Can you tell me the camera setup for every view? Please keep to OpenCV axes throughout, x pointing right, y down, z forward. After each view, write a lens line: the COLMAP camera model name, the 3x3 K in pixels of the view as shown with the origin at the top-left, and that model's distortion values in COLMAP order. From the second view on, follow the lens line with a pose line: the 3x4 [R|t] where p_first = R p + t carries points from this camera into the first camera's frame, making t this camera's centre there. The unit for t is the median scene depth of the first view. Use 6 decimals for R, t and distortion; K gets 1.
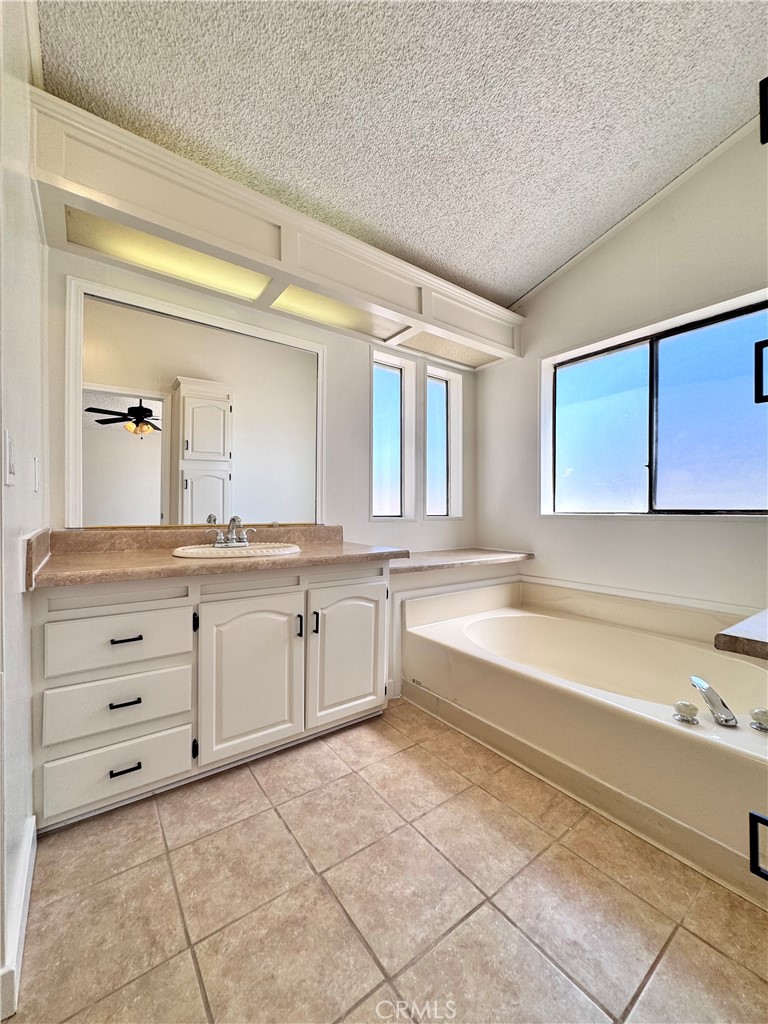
lens RADIAL K [[410.5, 0, 385.7], [0, 410.5, 511.0], [0, 0, 1]] dist [-0.003744, 0.000791]
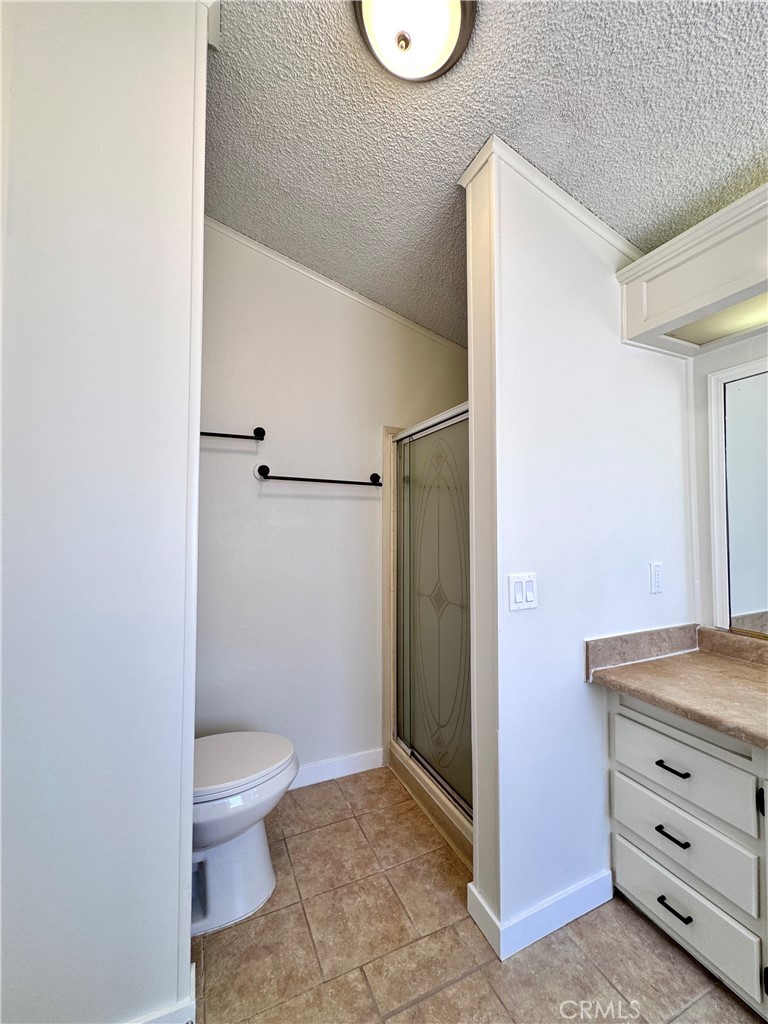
lens RADIAL K [[410.5, 0, 384.6], [0, 410.5, 511.9], [0, 0, 1]] dist [-0.003744, 0.000791]
pose [[-0.207545, -0.042816, -0.977288, 0.478728], [-0.009630, 0.999083, -0.041726, -0.244606], [0.978178, 0.000751, -0.207767, 0.561447]]
